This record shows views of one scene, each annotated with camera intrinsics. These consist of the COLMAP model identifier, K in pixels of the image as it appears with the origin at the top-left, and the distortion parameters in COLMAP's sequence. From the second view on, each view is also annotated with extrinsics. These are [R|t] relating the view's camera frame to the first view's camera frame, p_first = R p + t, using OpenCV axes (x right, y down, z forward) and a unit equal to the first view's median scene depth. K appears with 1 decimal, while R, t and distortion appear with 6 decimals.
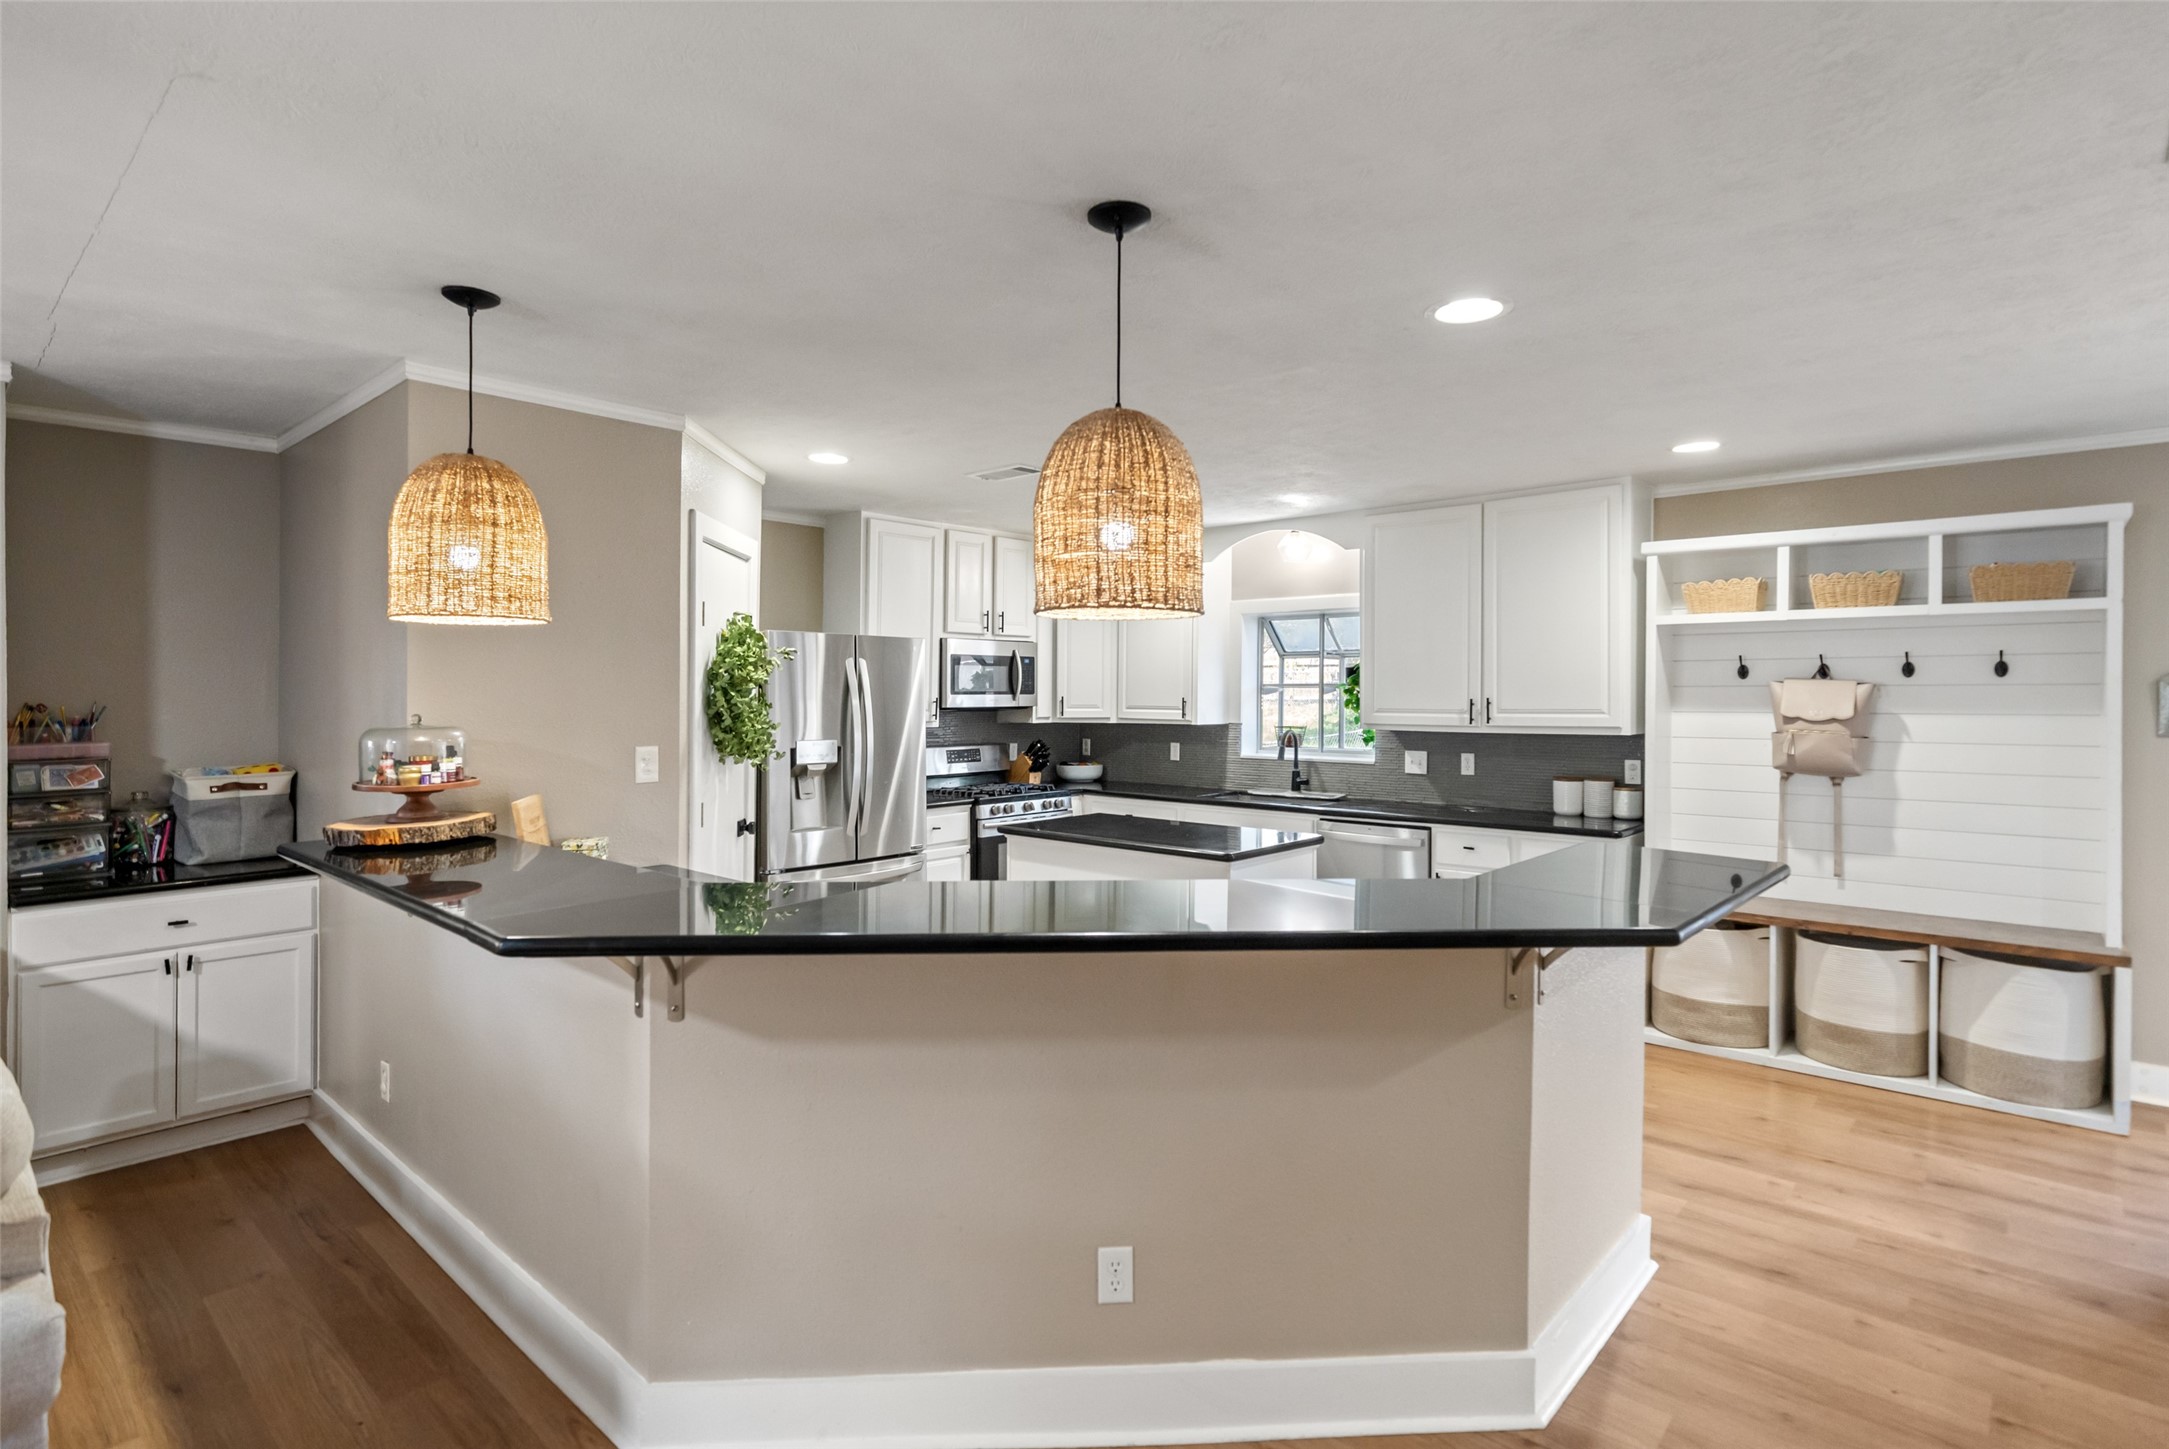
lens RADIAL K [[1085.9, 0, 1088.9], [0, 1085.9, 692.4], [0, 0, 1]] dist [0.007262, -0.002400]
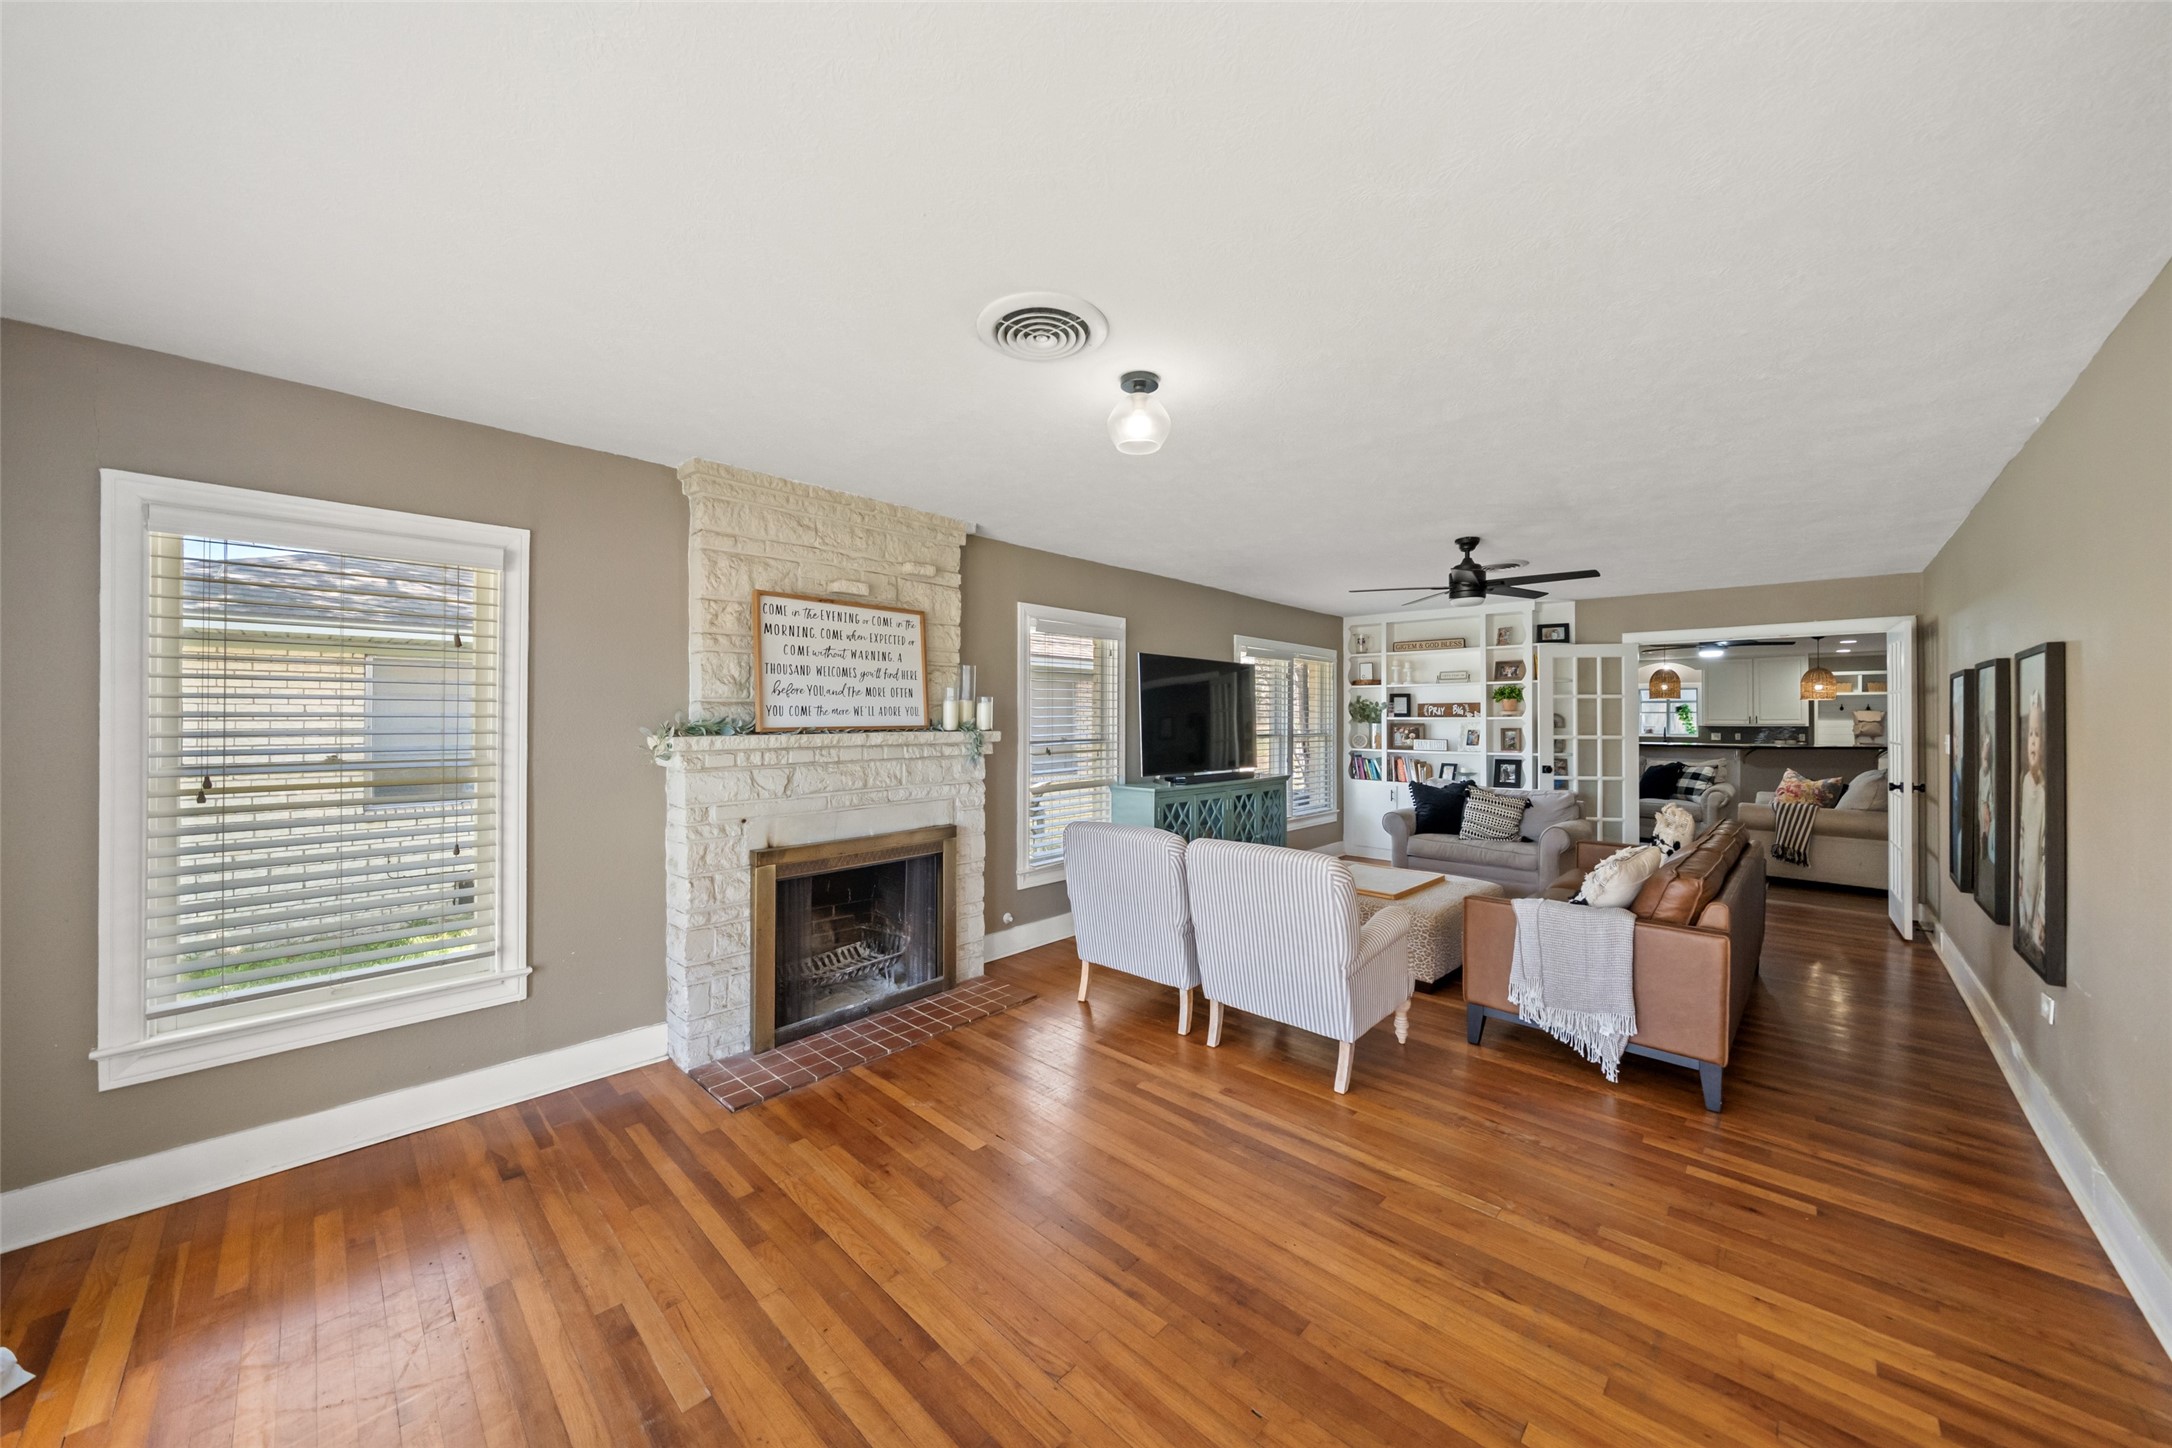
lens RADIAL K [[760.3, 0, 1079.7], [0, 760.3, 712.5], [0, 0, 1]] dist [-0.009469, 0.000842]
pose [[0.999441, 0.003995, -0.033190, -1.943147], [-0.004229, 0.999967, -0.006976, 0.023735], [0.033161, 0.007112, 0.999425, -1.658917]]
